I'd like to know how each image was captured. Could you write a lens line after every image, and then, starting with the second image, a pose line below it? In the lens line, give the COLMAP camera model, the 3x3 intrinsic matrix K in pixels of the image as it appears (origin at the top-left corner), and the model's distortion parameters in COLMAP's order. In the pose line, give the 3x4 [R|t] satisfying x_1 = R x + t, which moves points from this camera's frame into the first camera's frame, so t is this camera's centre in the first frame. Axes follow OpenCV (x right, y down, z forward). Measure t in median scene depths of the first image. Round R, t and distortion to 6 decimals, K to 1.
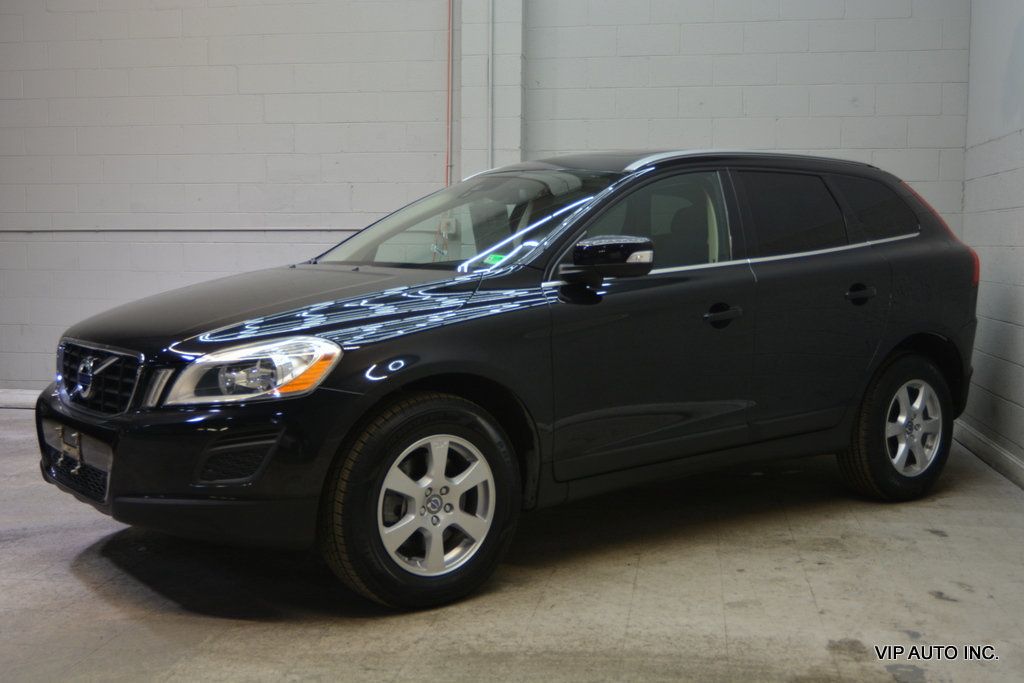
lens RADIAL K [[1169.7, 0, 592.0], [0, 1169.7, 367.9], [0, 0, 1]] dist [0.024245, 0.000000]
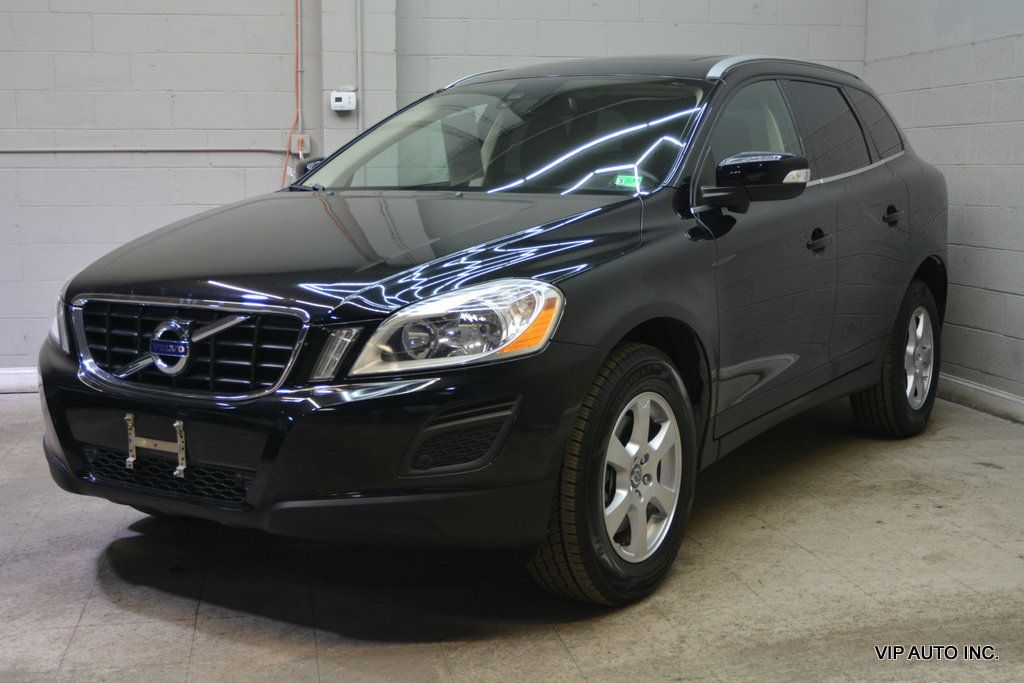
lens RADIAL K [[1317.9, 0, 512.4], [0, 1317.9, 340.1], [0, 0, 1]] dist [-0.009297, 0.000000]
pose [[0.940594, -0.050324, 0.335784, -0.518644], [0.042990, 0.998647, 0.029246, -0.011112], [-0.336801, -0.013074, 0.941485, 0.148414]]
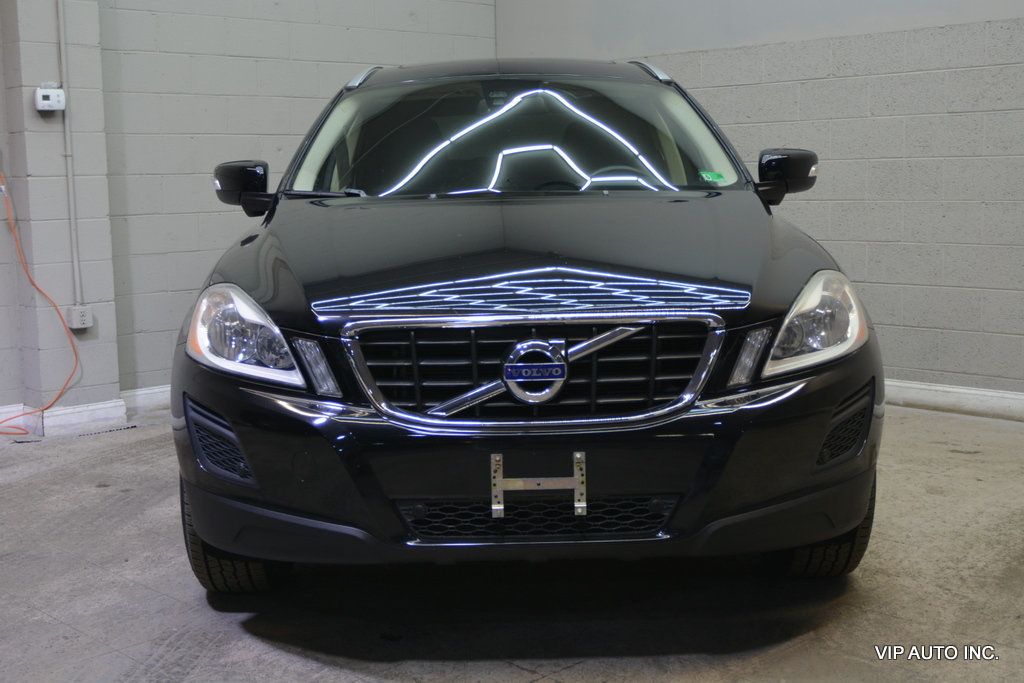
lens RADIAL K [[1272.9, 0, 520.7], [0, 1272.9, 340.7], [0, 0, 1]] dist [-0.017851, 0.000000]
pose [[0.591146, -0.122453, 0.797215, -0.920928], [0.108289, 0.991509, 0.071999, -0.051151], [-0.799262, 0.043767, 0.599386, 0.514270]]
